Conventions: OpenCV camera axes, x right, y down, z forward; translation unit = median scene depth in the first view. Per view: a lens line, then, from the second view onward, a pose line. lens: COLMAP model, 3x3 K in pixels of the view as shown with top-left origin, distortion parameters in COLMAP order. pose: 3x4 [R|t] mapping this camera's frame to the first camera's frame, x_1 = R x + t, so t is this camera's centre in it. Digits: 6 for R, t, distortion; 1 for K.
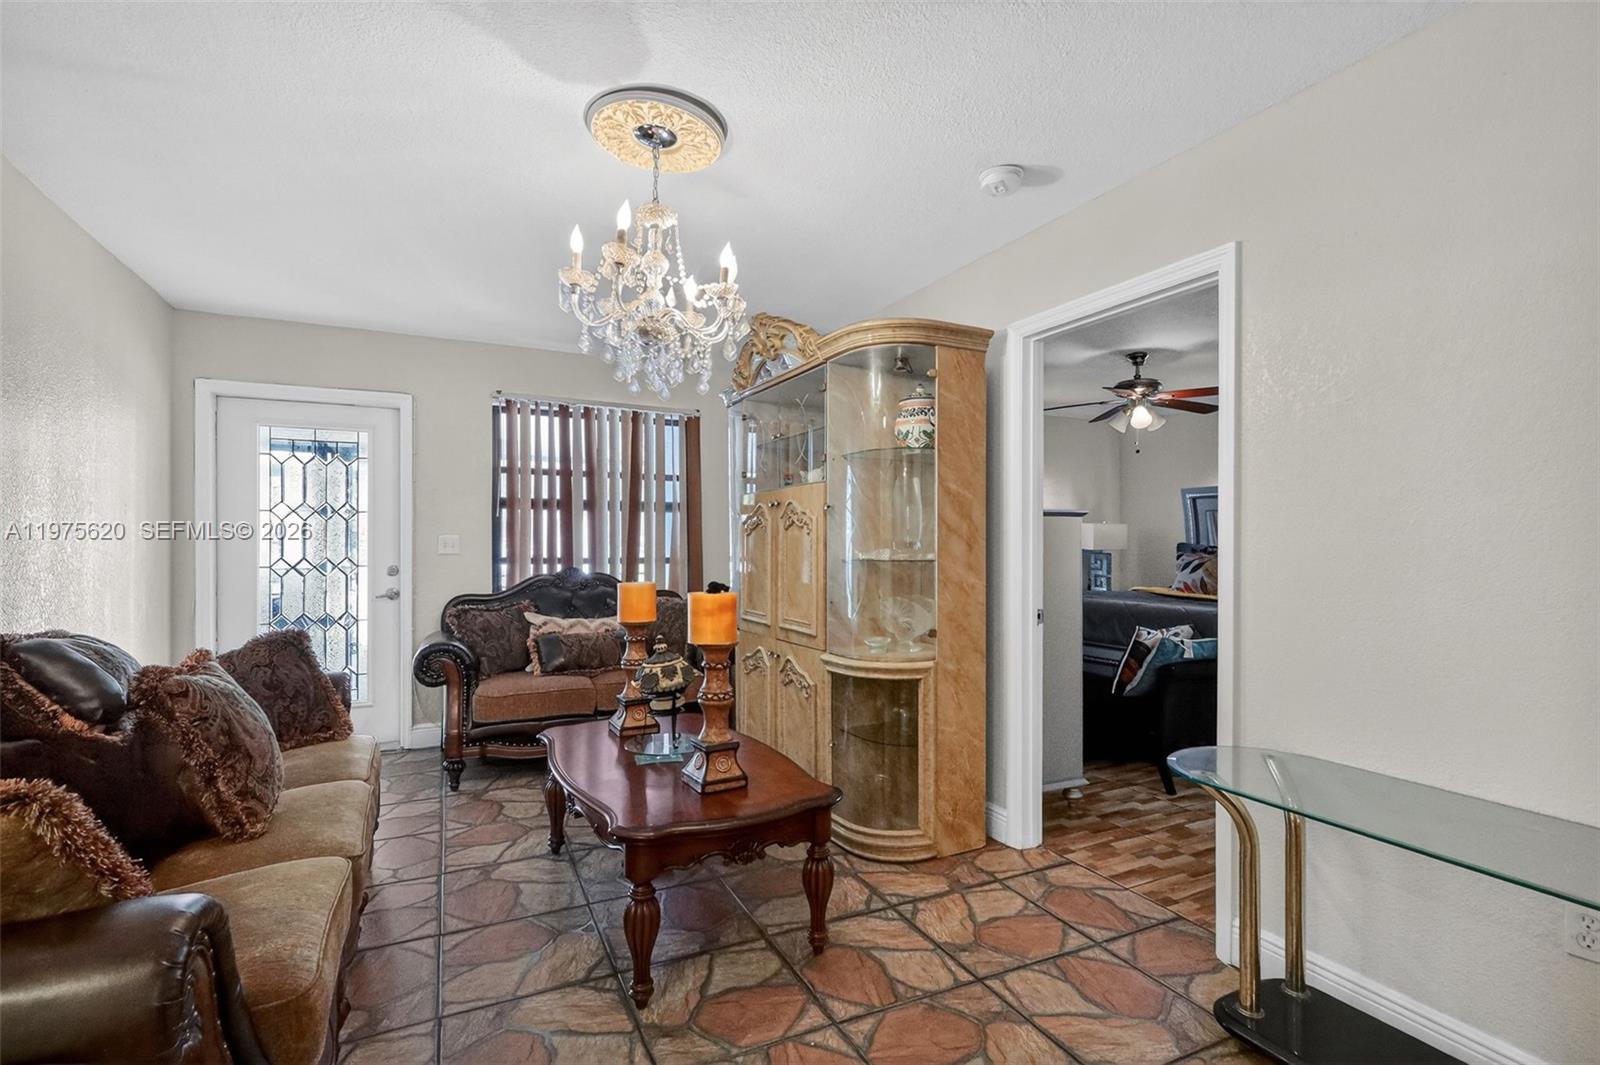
lens RADIAL K [[744.7, 0, 800.8], [0, 744.7, 534.5], [0, 0, 1]] dist [-0.003406, 0.000856]
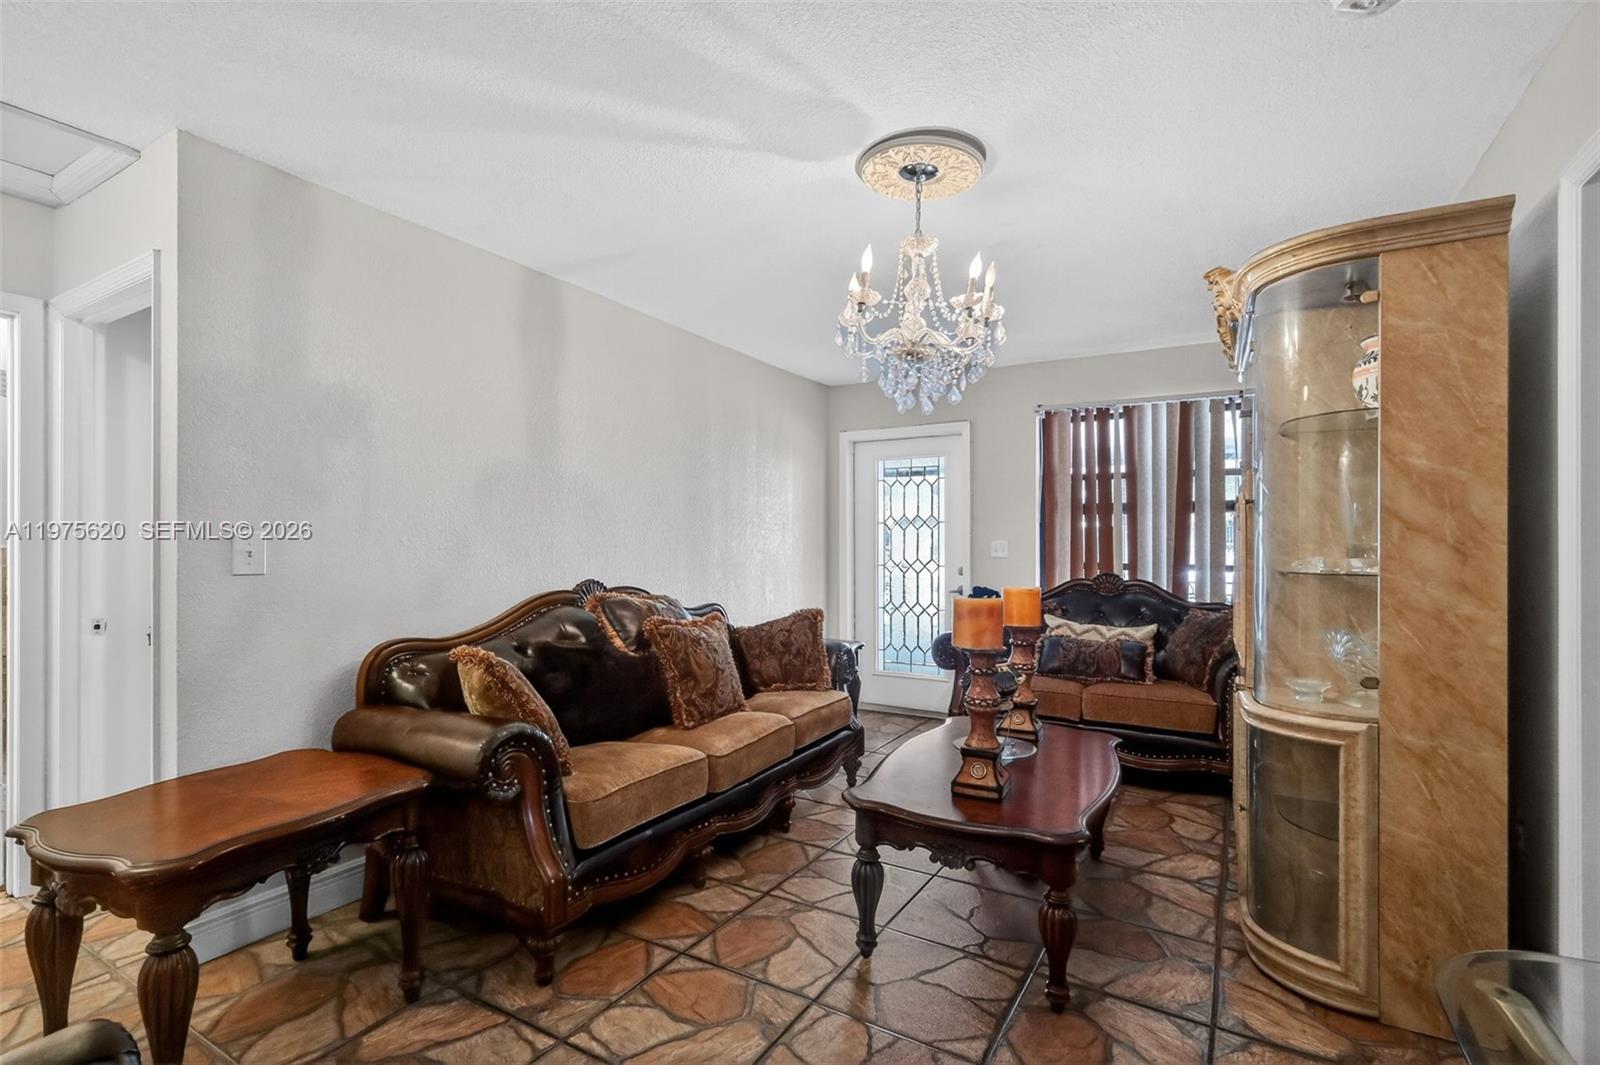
lens RADIAL K [[744.7, 0, 798.8], [0, 744.7, 538.5], [0, 0, 1]] dist [-0.003406, 0.000856]
pose [[0.541009, -0.007189, -0.840986, 0.444960], [0.005756, 0.999972, -0.004846, 0.001870], [0.840997, -0.002219, 0.541035, 0.194311]]
